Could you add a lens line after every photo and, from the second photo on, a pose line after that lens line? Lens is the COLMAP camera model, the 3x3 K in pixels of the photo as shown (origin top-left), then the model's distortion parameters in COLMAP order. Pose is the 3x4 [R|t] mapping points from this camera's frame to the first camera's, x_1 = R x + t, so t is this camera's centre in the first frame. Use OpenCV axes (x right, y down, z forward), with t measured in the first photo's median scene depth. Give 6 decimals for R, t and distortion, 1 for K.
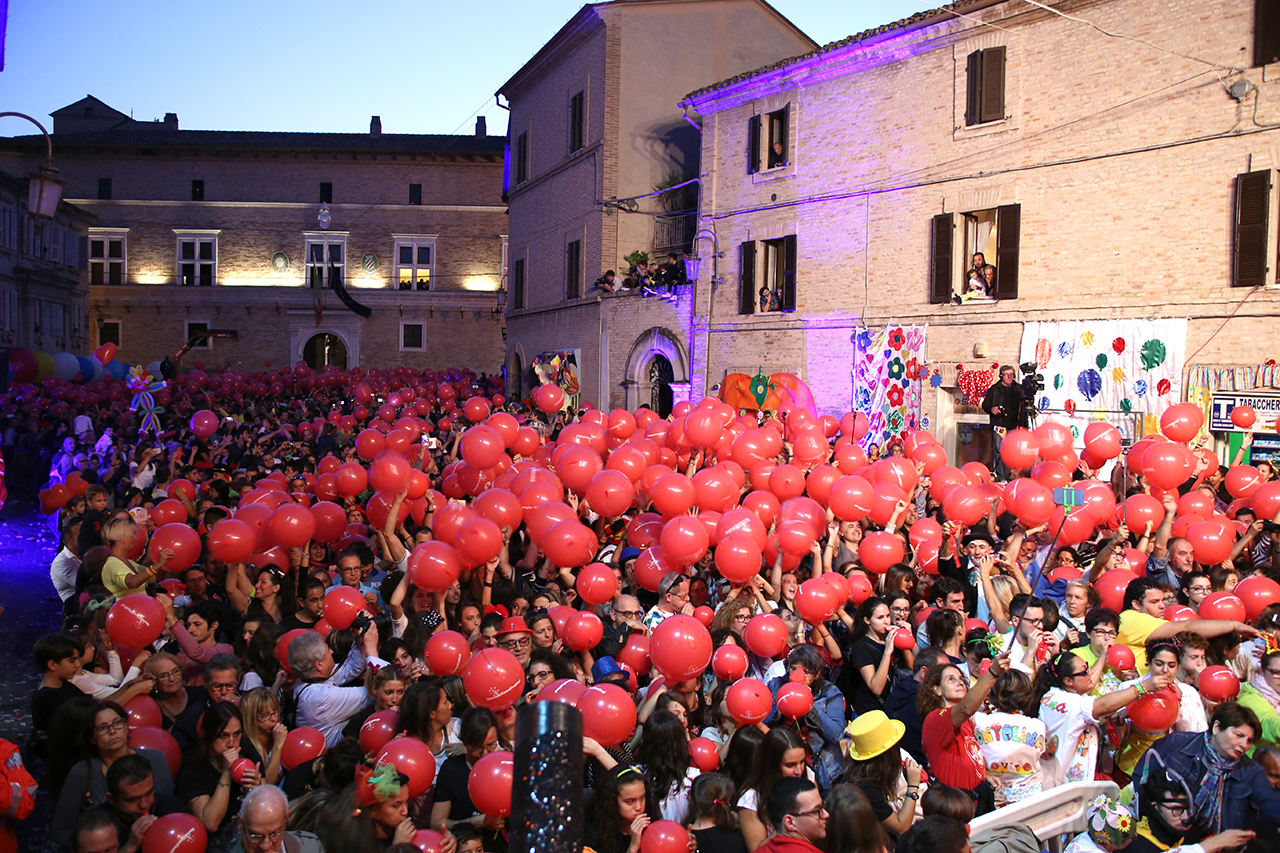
lens RADIAL K [[1046.3, 0, 619.2], [0, 1046.3, 424.8], [0, 0, 1]] dist [-0.093309, 0.091724]
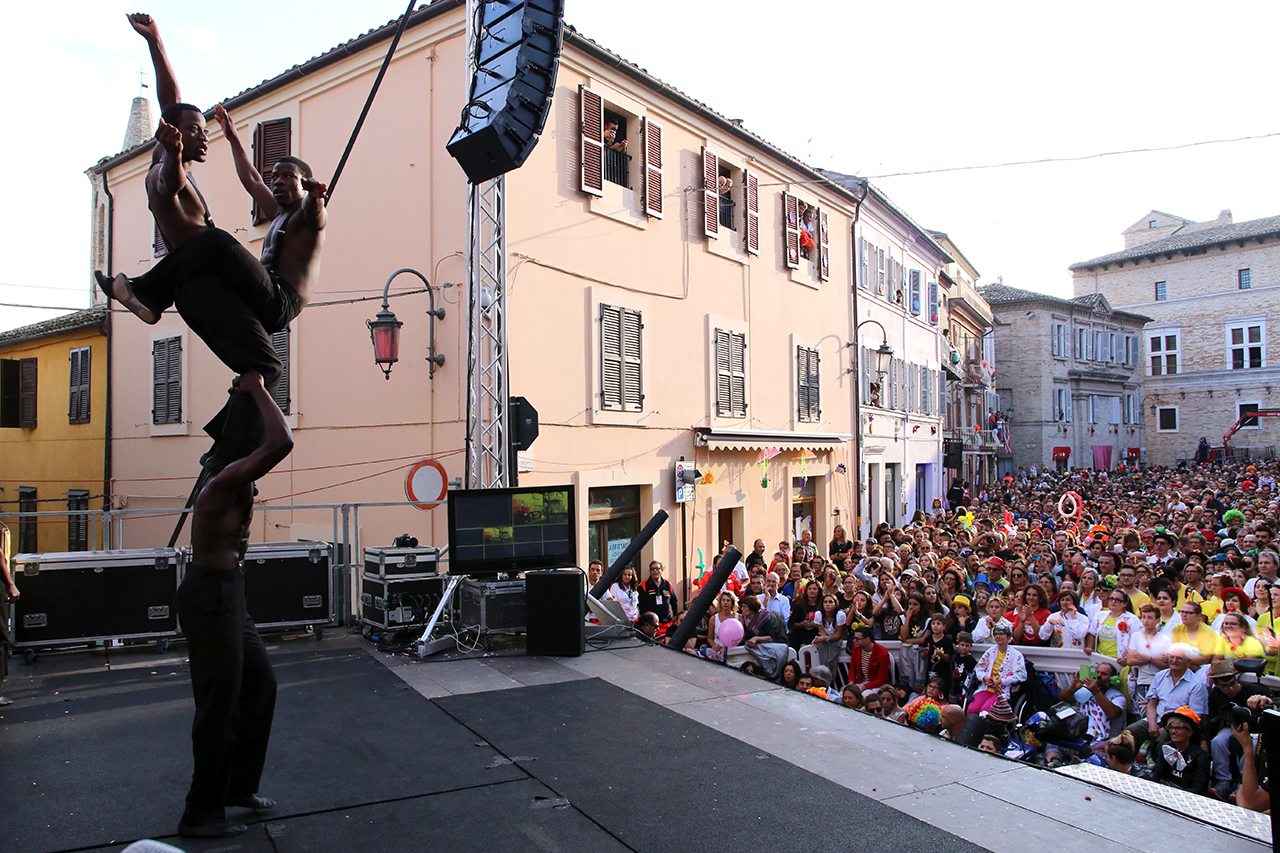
lens RADIAL K [[1046.3, 0, 624.2], [0, 1046.3, 426.9], [0, 0, 1]] dist [-0.093309, 0.091724]
pose [[0.502027, -0.049342, -0.863443, 0.172708], [-0.017809, 0.997570, -0.067361, 0.006570], [0.864669, 0.049194, 0.499928, -0.071901]]
